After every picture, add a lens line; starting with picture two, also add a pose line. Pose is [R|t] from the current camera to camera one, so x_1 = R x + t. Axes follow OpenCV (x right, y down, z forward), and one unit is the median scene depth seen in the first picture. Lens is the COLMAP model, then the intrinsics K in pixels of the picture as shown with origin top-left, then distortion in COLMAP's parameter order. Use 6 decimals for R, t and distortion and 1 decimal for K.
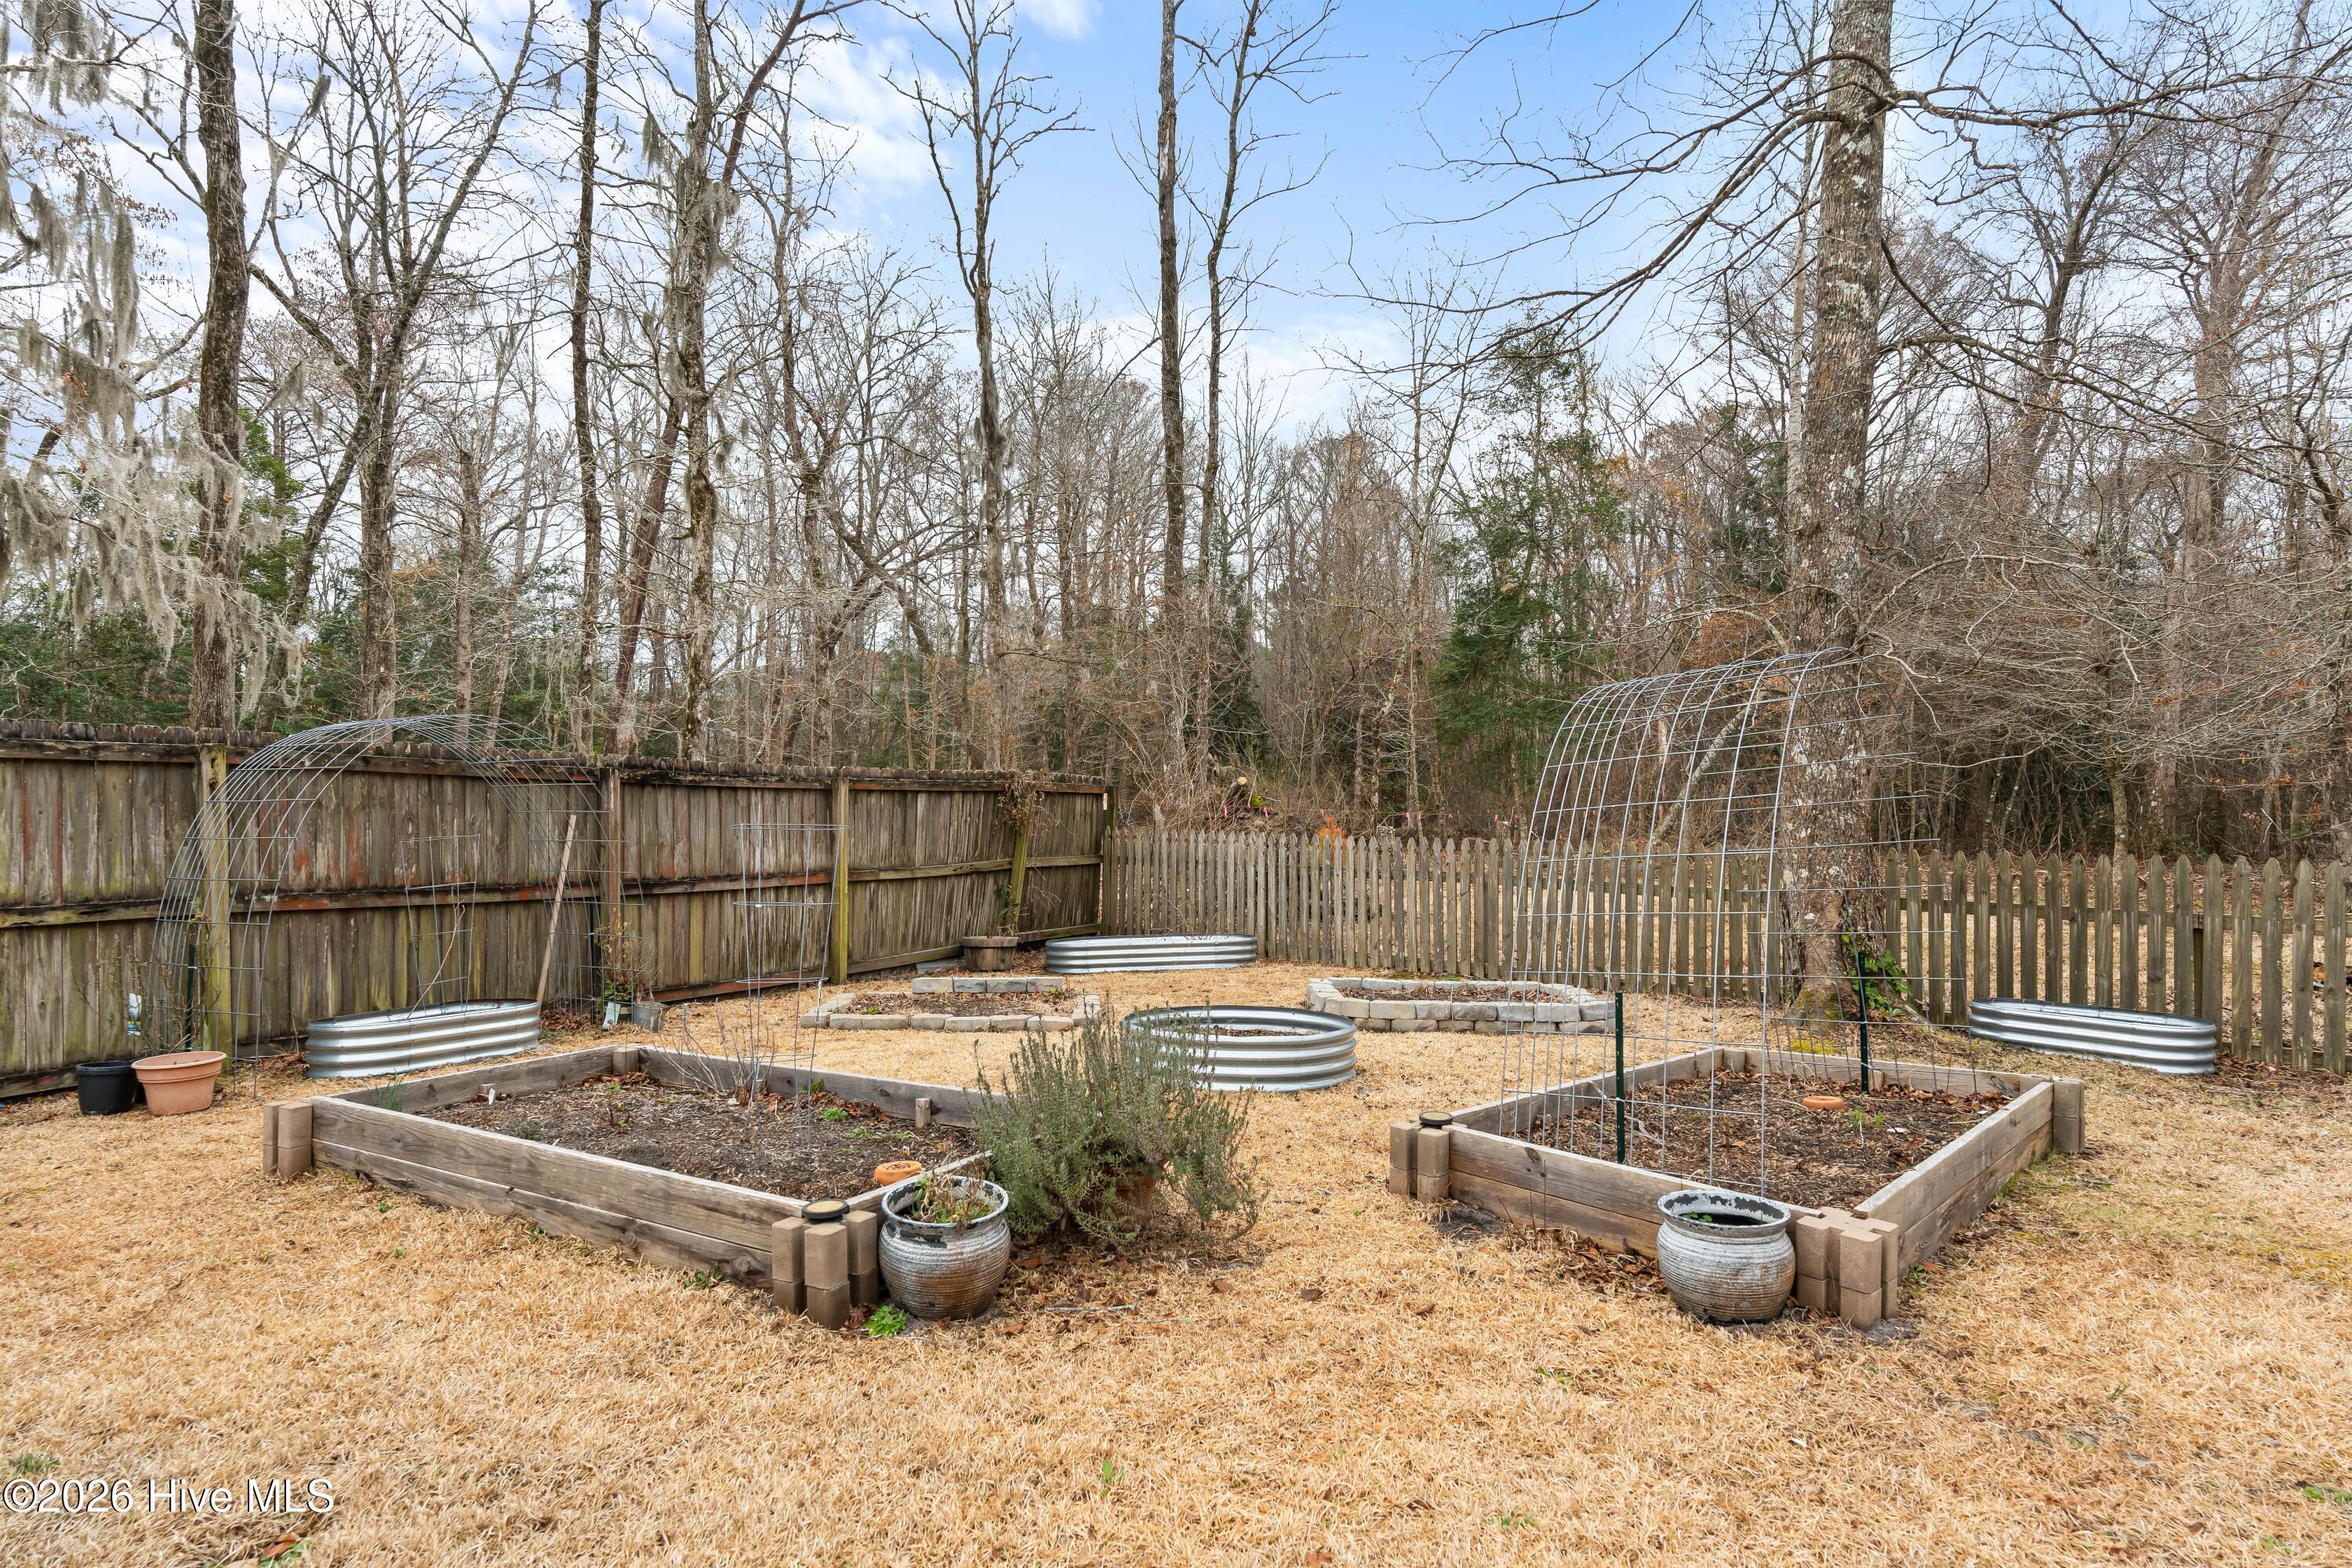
lens RADIAL K [[1357.9, 0, 1174.4], [0, 1357.9, 785.0], [0, 0, 1]] dist [0.001950, 0.000732]
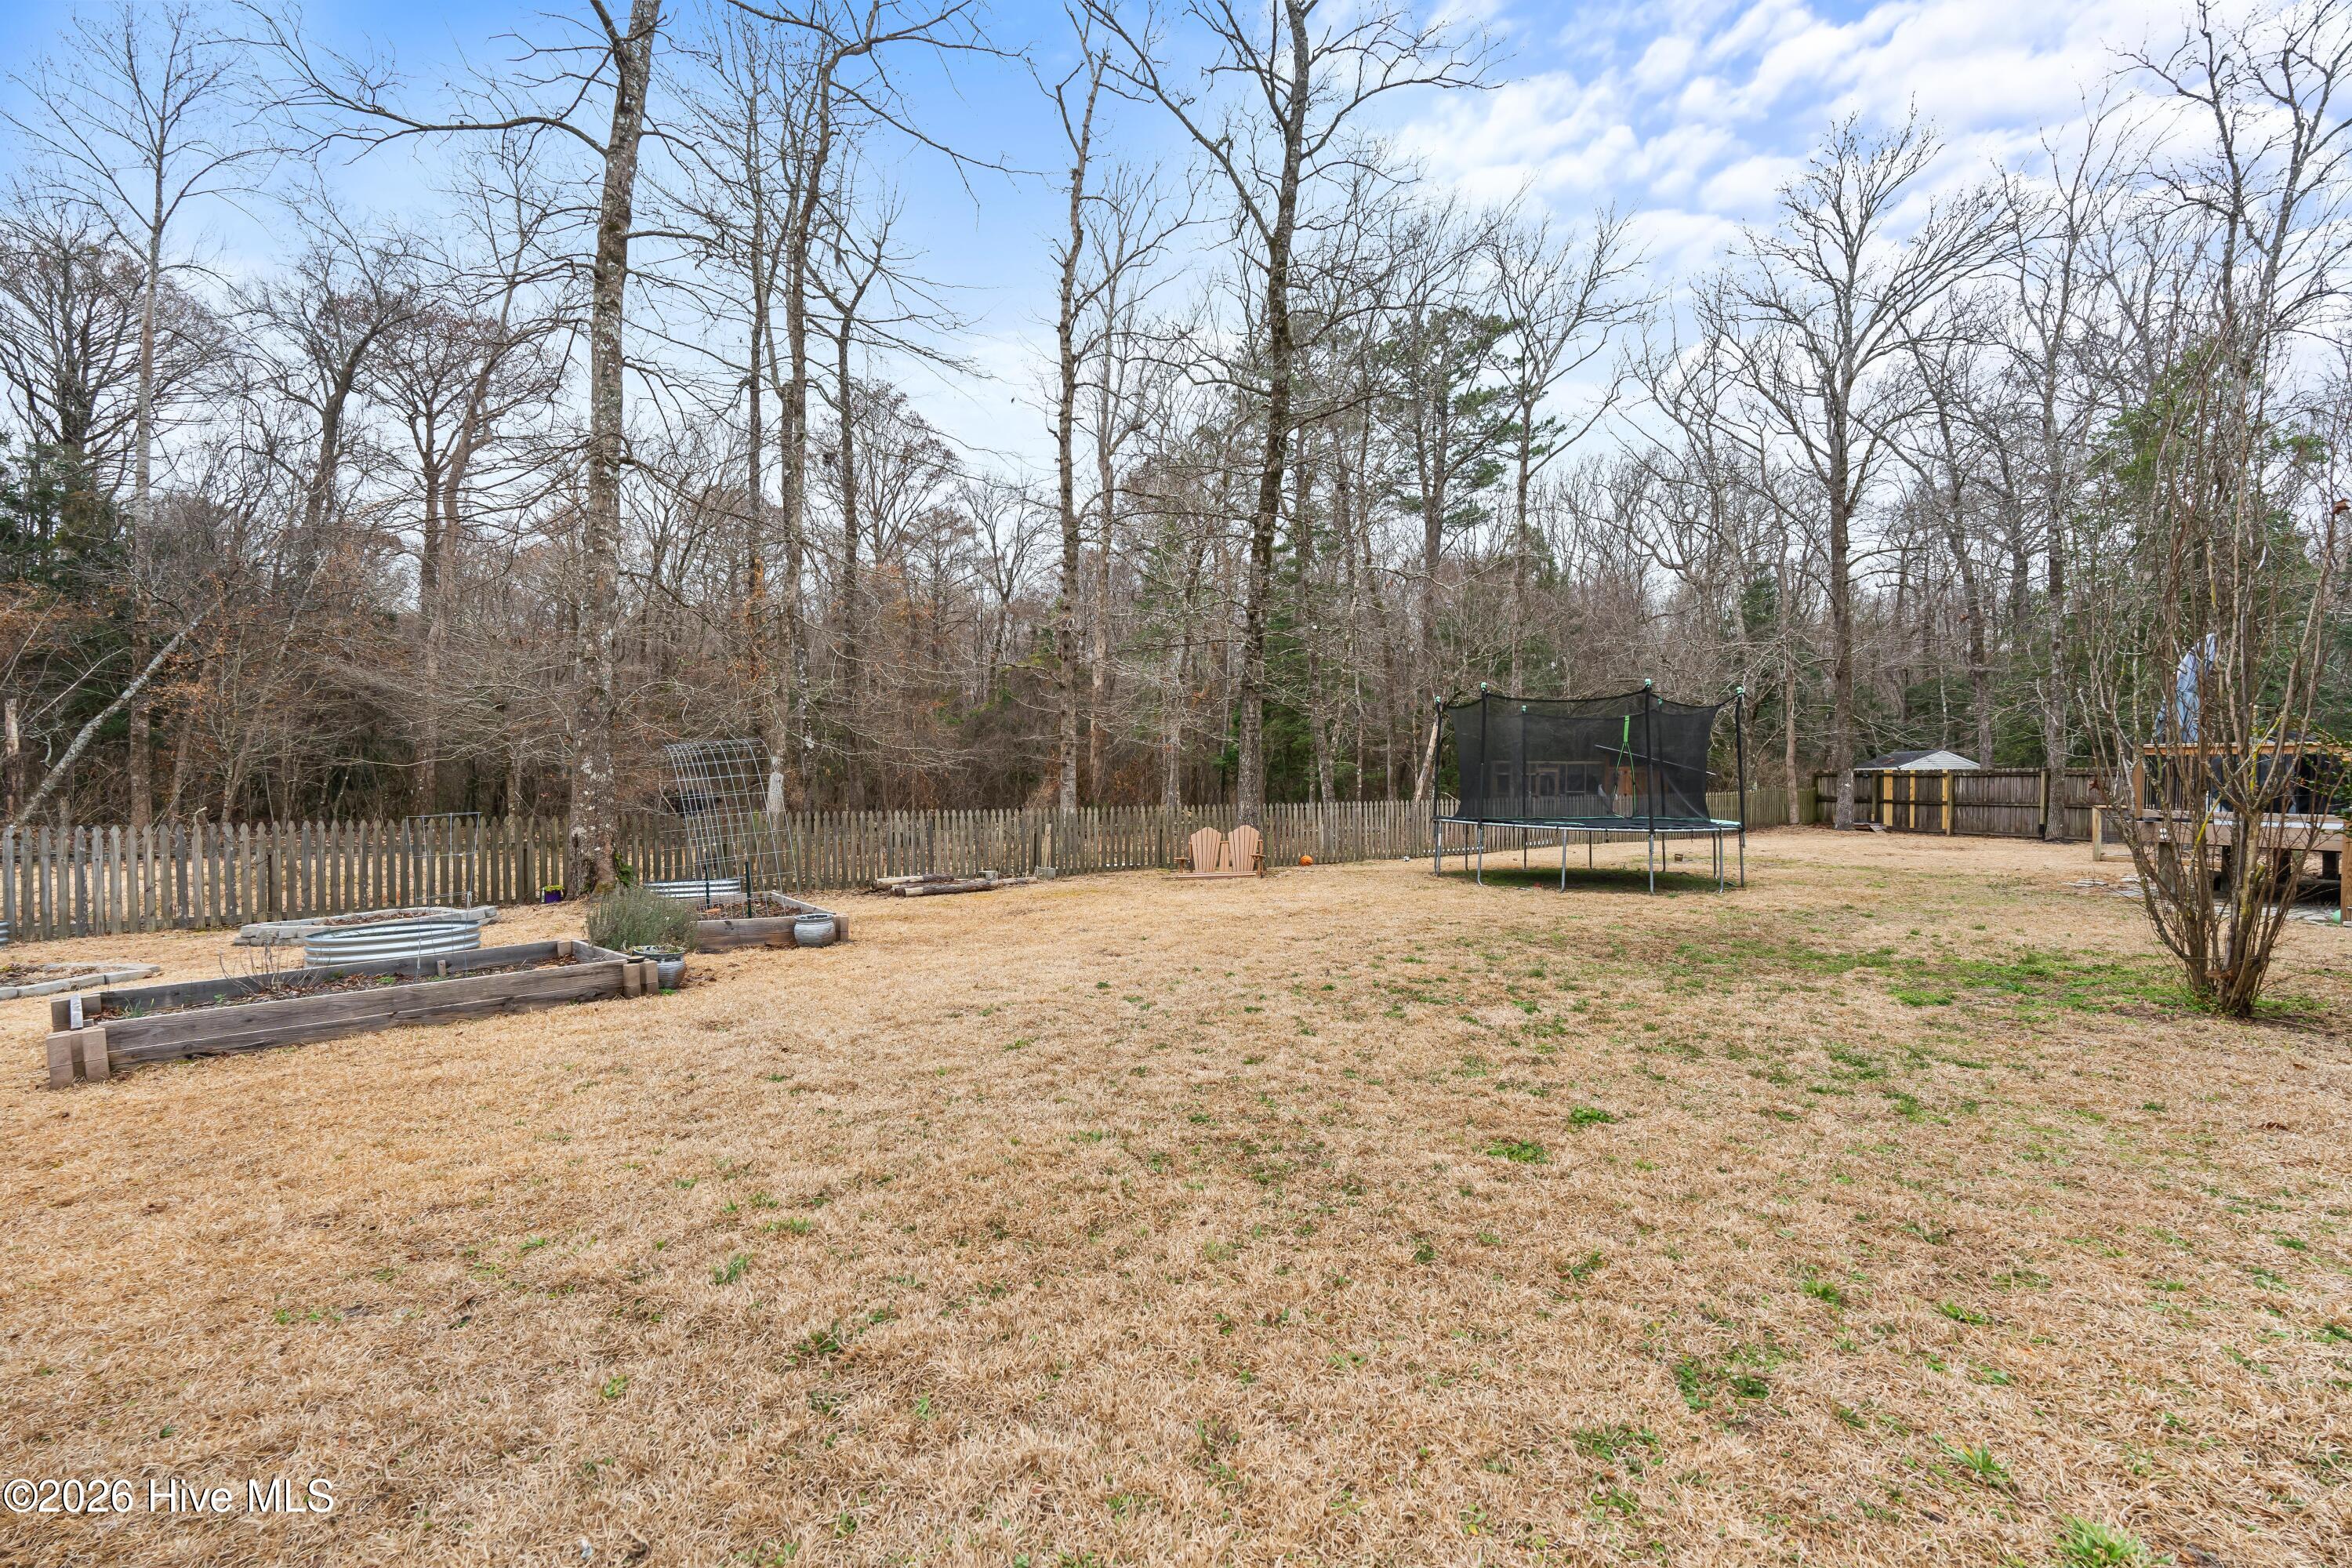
lens RADIAL K [[1026.1, 0, 1176.1], [0, 1026.1, 780.5], [0, 0, 1]] dist [-0.001590, -0.000412]
pose [[0.227170, -0.005630, 0.973839, -0.614035], [-0.003619, 0.999971, 0.006626, -0.013599], [-0.973848, -0.005030, 0.227143, -0.142104]]
